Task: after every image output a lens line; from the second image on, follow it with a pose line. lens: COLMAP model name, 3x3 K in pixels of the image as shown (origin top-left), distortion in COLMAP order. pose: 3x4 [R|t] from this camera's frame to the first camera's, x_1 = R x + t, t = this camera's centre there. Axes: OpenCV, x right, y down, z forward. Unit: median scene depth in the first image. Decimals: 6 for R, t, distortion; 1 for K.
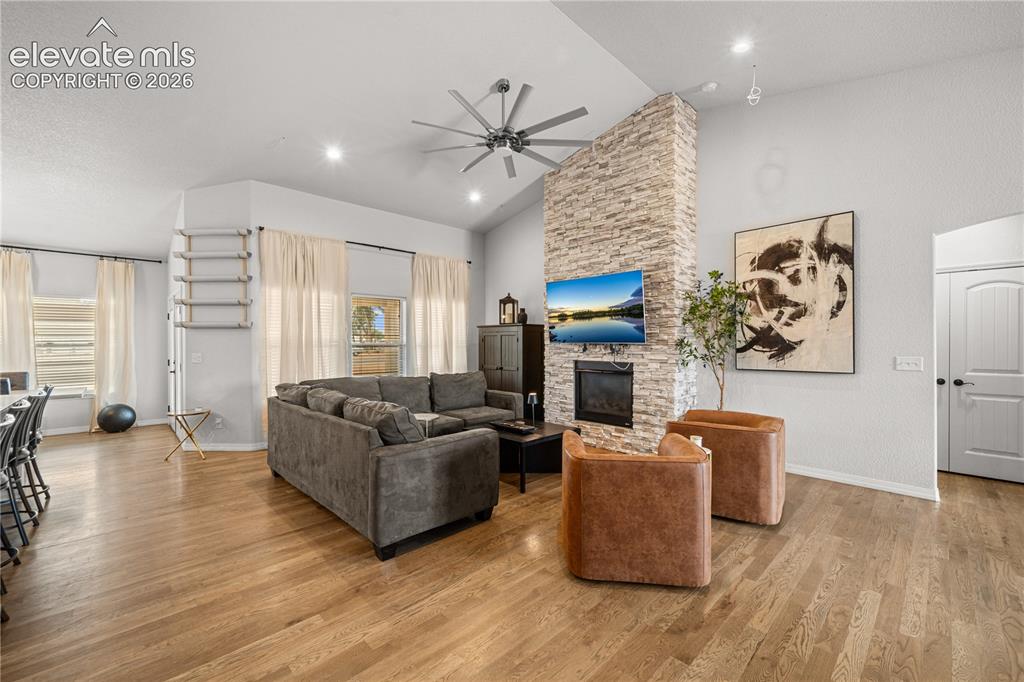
lens RADIAL K [[412.5, 0, 504.3], [0, 412.5, 345.7], [0, 0, 1]] dist [-0.000869, -0.000484]
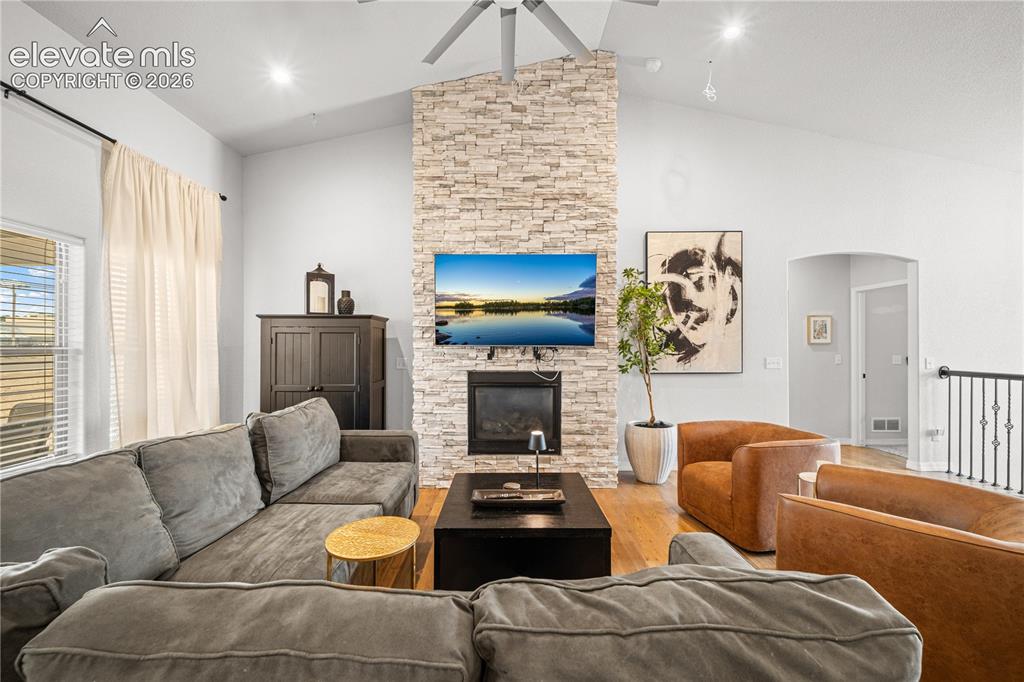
lens RADIAL K [[412.5, 0, 519.5], [0, 412.5, 344.0], [0, 0, 1]] dist [-0.000869, -0.000484]
pose [[0.686012, 0.002193, 0.727587, -0.339987], [0.003541, 0.999974, -0.006352, -0.006420], [-0.727581, 0.006934, 0.685986, 0.551005]]
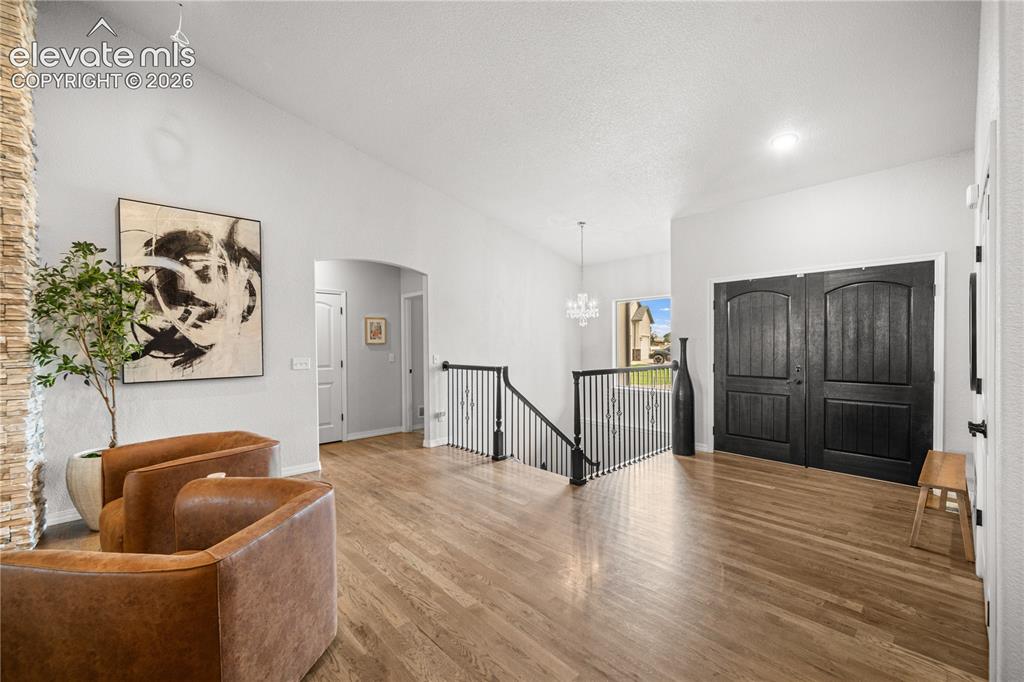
lens RADIAL K [[412.5, 0, 510.5], [0, 412.5, 348.4], [0, 0, 1]] dist [-0.000869, -0.000484]
pose [[0.000144, -0.009071, 0.999959, -0.172287], [0.013782, 0.999864, 0.009068, -0.002749], [-0.999905, 0.013780, 0.000269, 0.302692]]
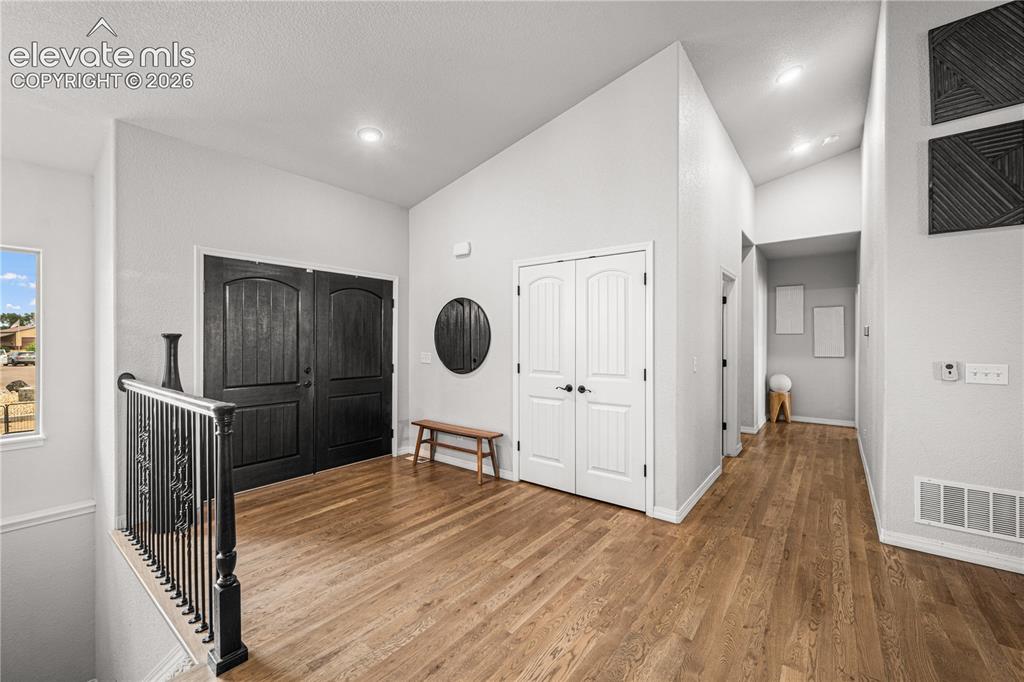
lens RADIAL K [[412.5, 0, 506.2], [0, 412.5, 345.2], [0, 0, 1]] dist [-0.000869, -0.000484]
pose [[-0.988287, 0.003859, -0.152557, 0.494745], [0.001241, 0.999850, 0.017250, -0.006571], [0.152600, 0.016859, -0.988144, 0.573557]]
